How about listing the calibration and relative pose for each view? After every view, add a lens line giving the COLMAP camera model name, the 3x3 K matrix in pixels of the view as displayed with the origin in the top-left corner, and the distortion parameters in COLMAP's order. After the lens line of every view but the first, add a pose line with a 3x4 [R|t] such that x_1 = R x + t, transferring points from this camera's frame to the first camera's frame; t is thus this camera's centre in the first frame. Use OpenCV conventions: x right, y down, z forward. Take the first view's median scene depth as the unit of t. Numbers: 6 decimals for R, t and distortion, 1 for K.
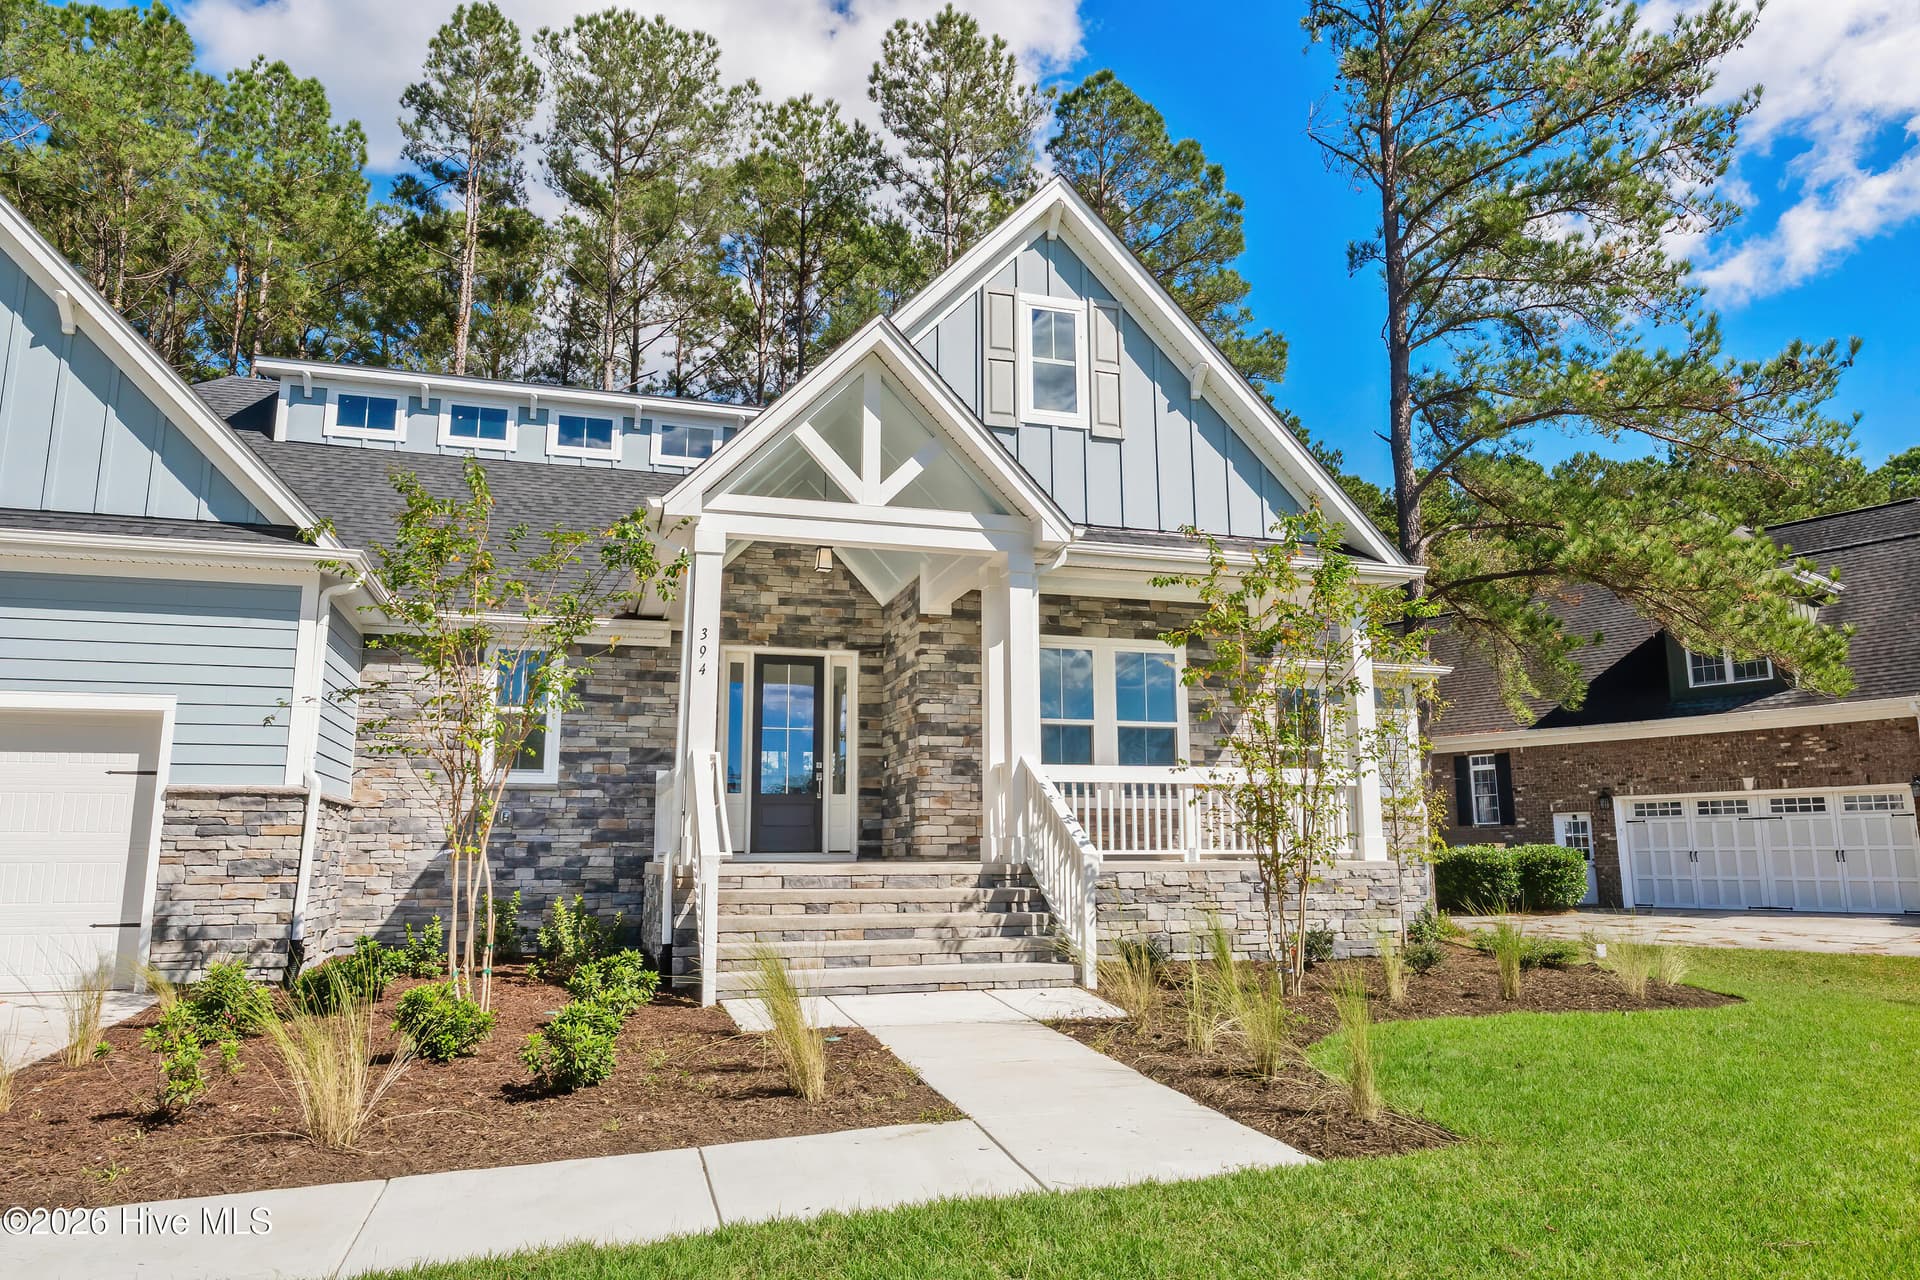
lens RADIAL K [[1233.8, 0, 992.7], [0, 1233.8, 631.0], [0, 0, 1]] dist [-0.000279, -0.002866]
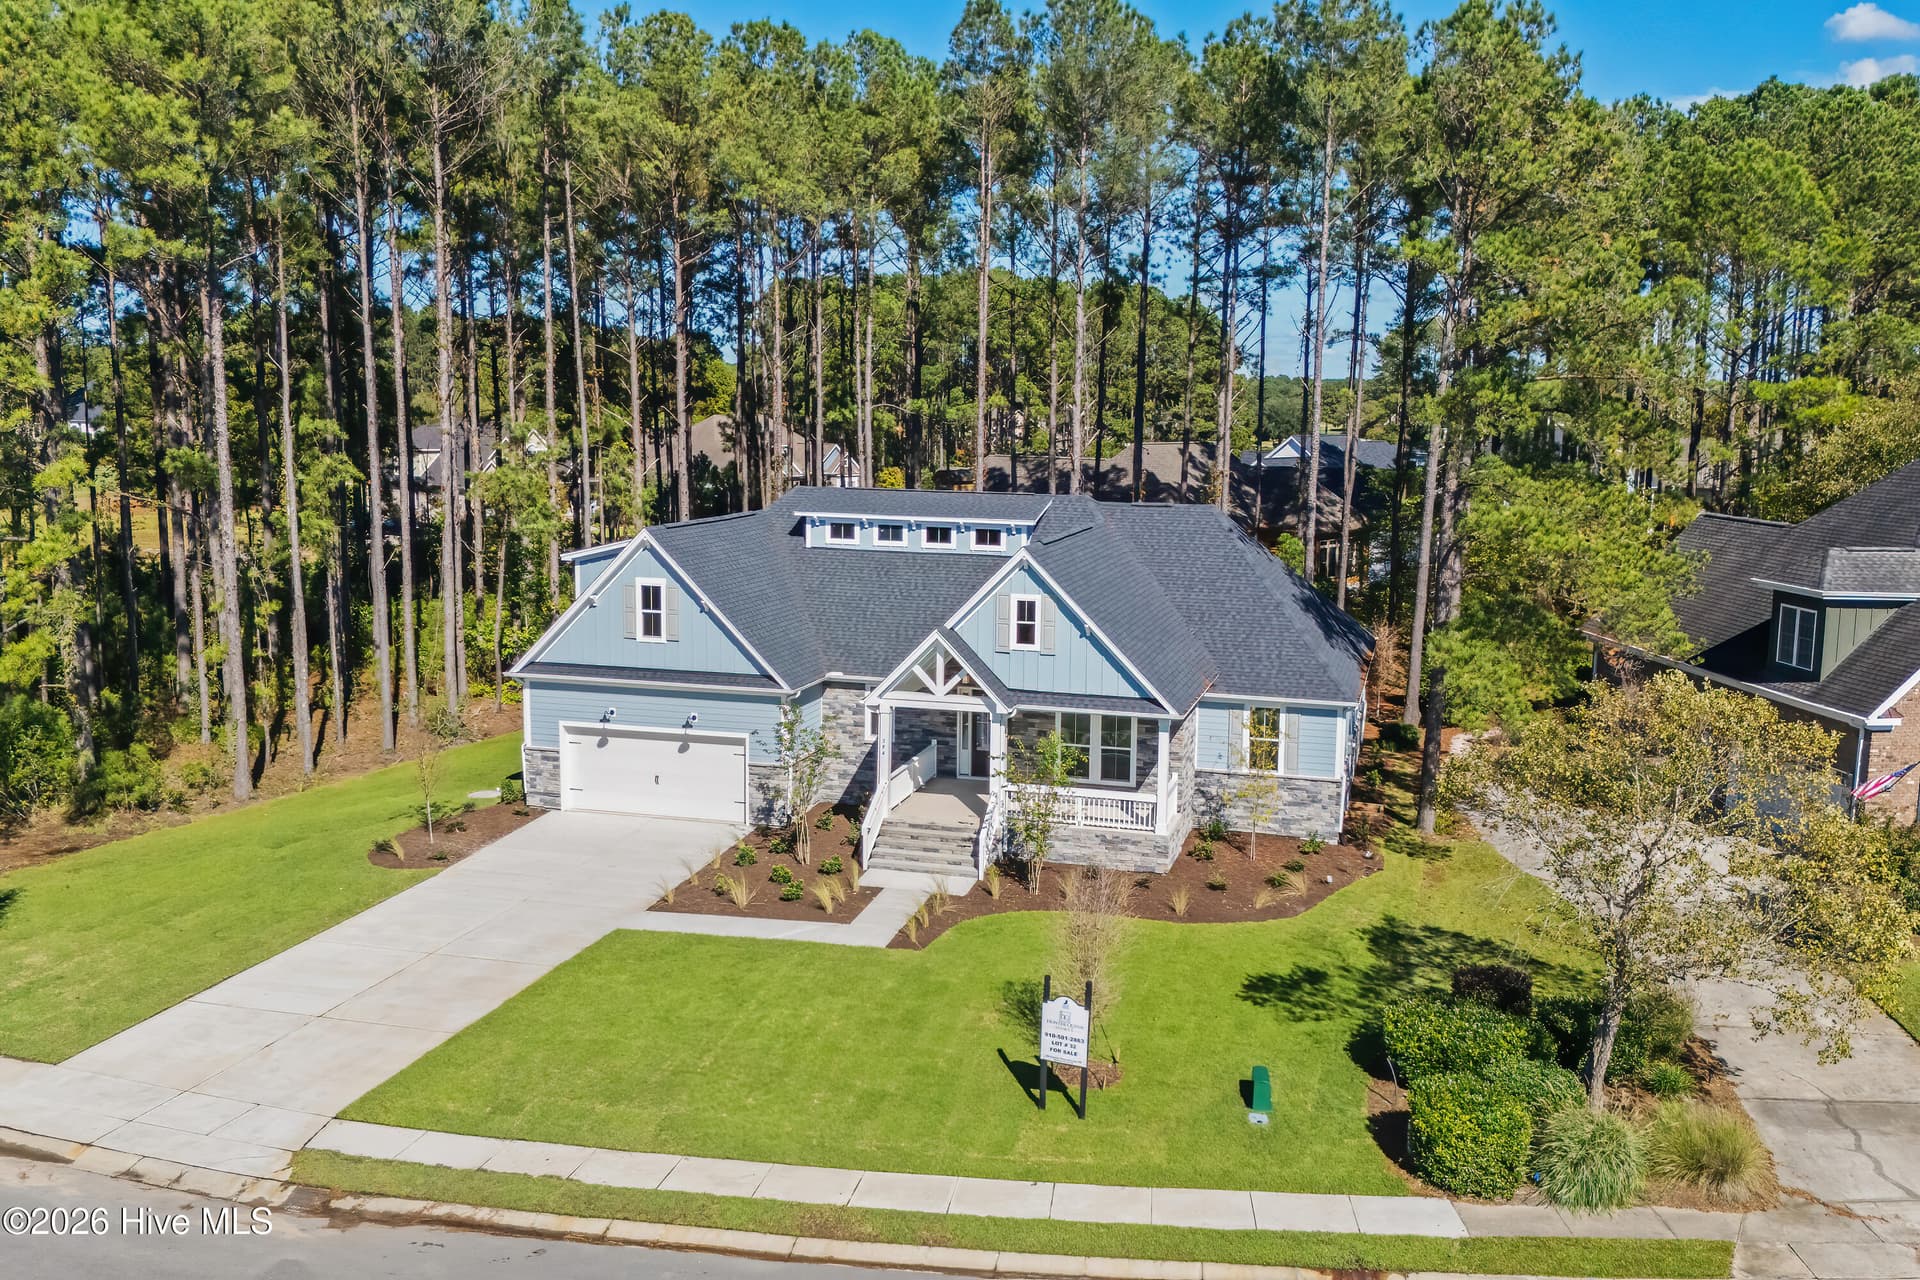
lens RADIAL K [[1646.0, 0, 1042.0], [0, 1646.0, 639.0], [0, 0, 1]] dist [0.082068, -0.187438]
pose [[0.851925, 0.098531, -0.514311, 1.529061], [0.070886, 0.951401, 0.299686, -1.014157], [0.518844, -0.291767, 0.803538, -1.385431]]
